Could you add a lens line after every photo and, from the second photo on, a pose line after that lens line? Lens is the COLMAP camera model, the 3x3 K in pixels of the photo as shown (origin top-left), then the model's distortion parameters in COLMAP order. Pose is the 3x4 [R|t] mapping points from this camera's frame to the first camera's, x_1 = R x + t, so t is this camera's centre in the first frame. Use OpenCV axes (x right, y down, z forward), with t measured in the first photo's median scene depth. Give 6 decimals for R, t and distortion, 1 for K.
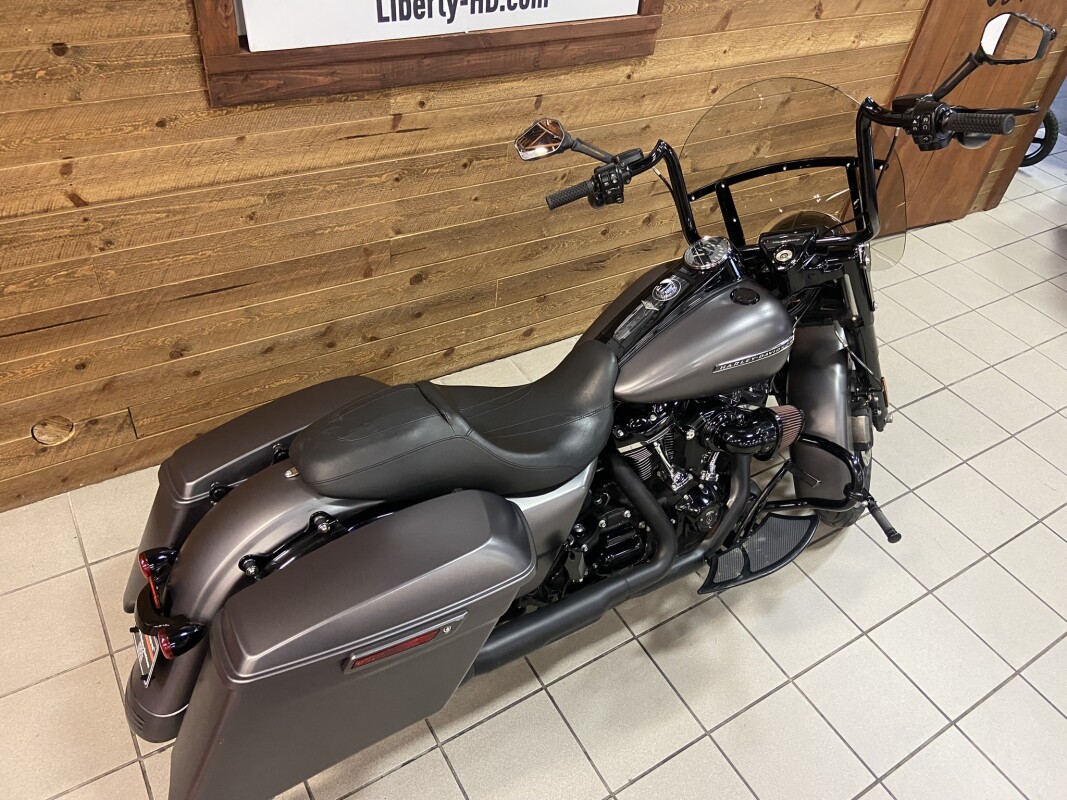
lens RADIAL K [[812.3, 0, 550.2], [0, 812.3, 388.6], [0, 0, 1]] dist [0.088602, -0.118217]
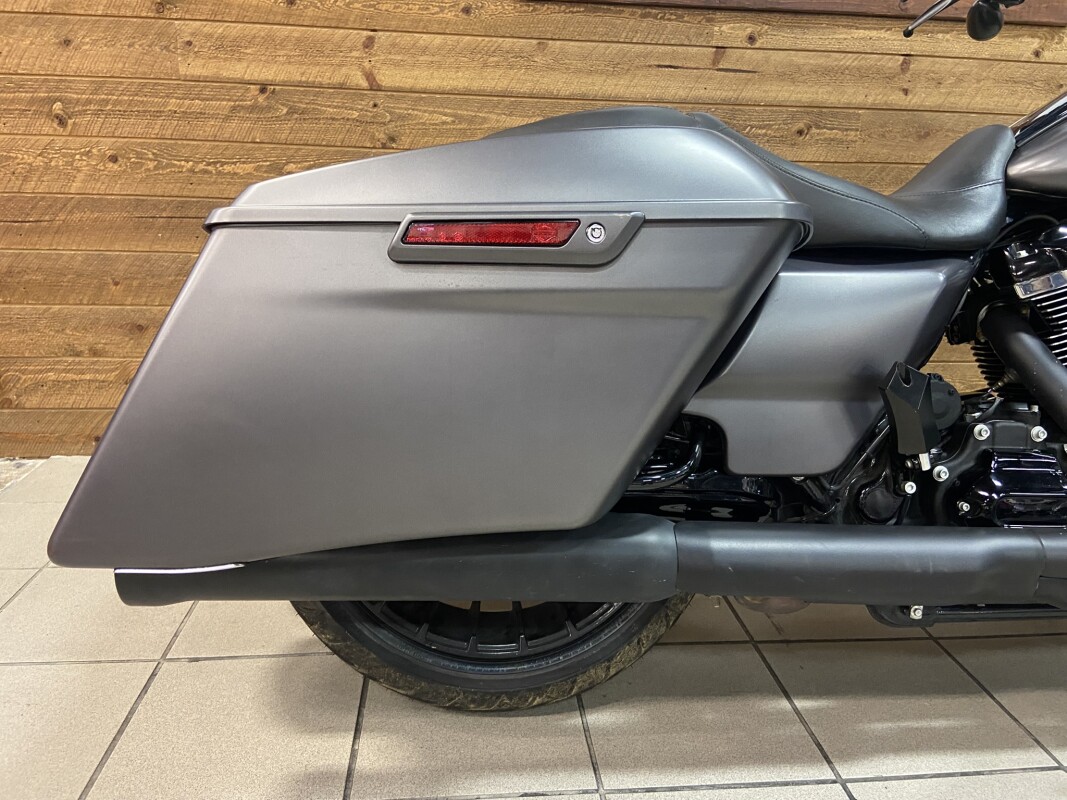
lens RADIAL K [[812.3, 0, 533.1], [0, 812.3, 380.8], [0, 0, 1]] dist [0.088602, -0.118217]
pose [[0.888468, 0.027939, -0.458088, 0.046894], [-0.242146, 0.876442, -0.416192, 0.400084], [0.389860, 0.480697, 0.785455, 0.435932]]
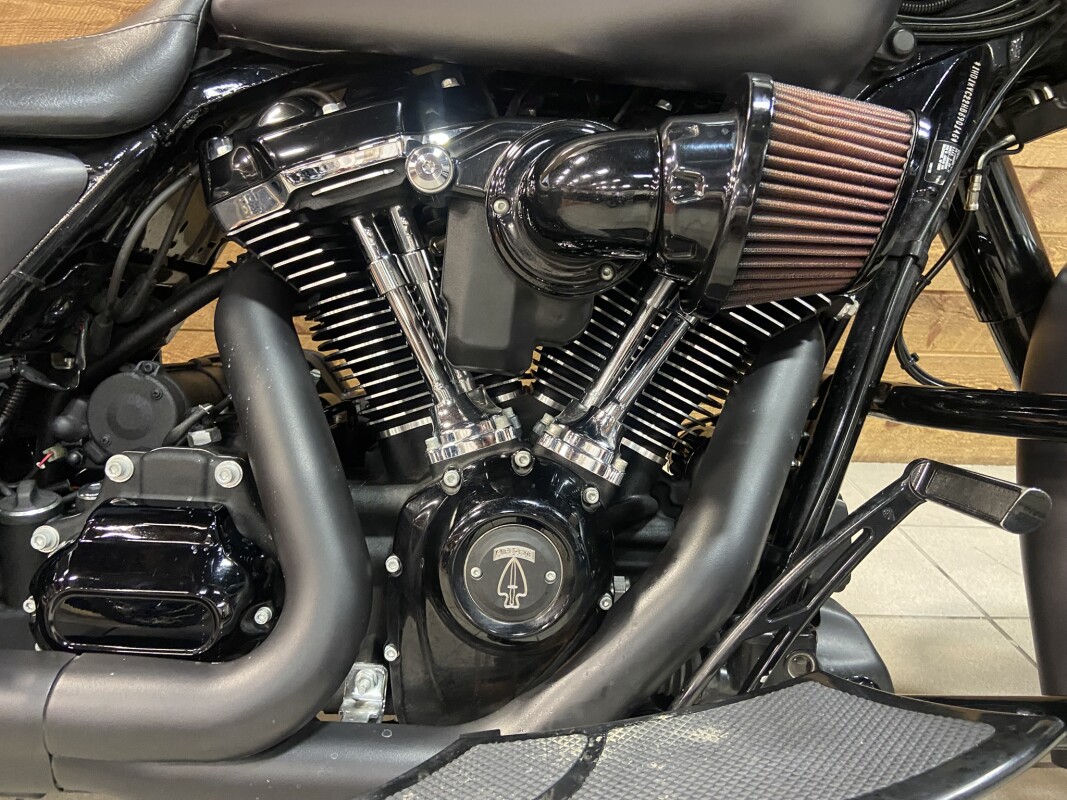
lens RADIAL K [[812.3, 0, 540.7], [0, 812.3, 398.3], [0, 0, 1]] dist [0.088602, -0.118217]
pose [[0.865543, 0.077303, -0.494832, 0.317233], [-0.284377, 0.889153, -0.358519, 0.193925], [0.412267, 0.451033, 0.791584, 0.772809]]
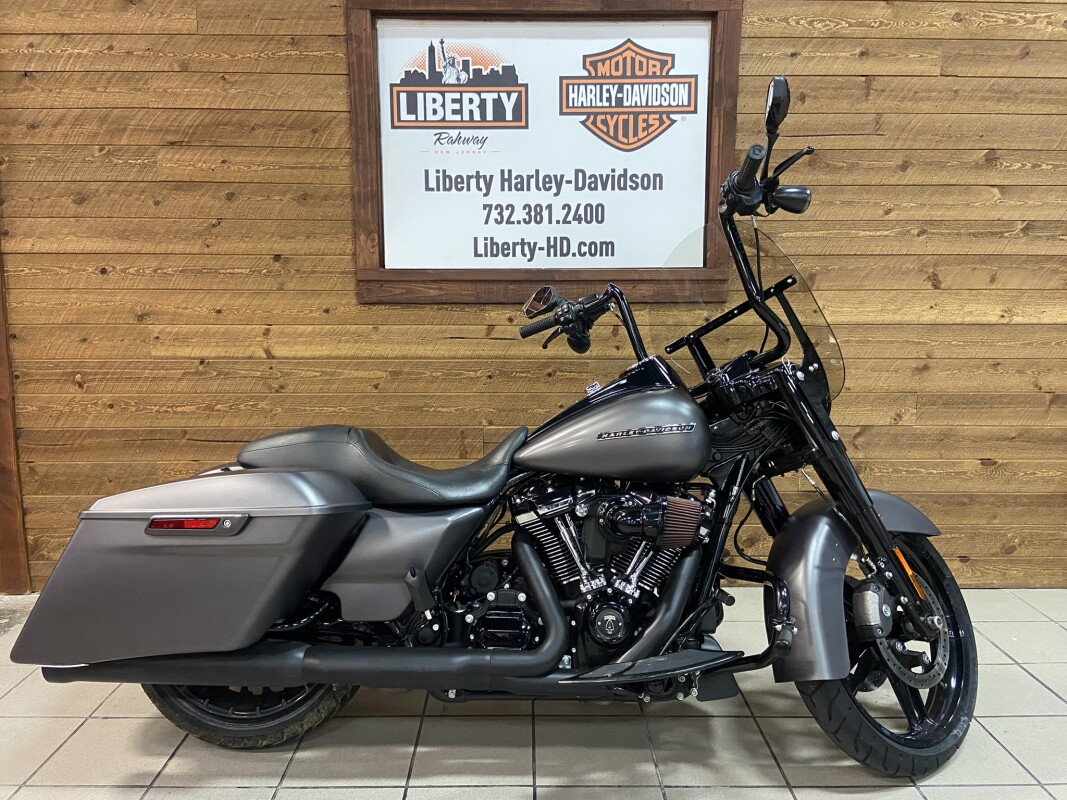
lens RADIAL K [[812.3, 0, 531.2], [0, 812.3, 380.0], [0, 0, 1]] dist [0.088602, -0.118217]
pose [[0.841866, -0.043738, -0.537912, 0.616151], [-0.275225, 0.822567, -0.497629, 0.406961], [0.464234, 0.566983, 0.680453, 0.182755]]
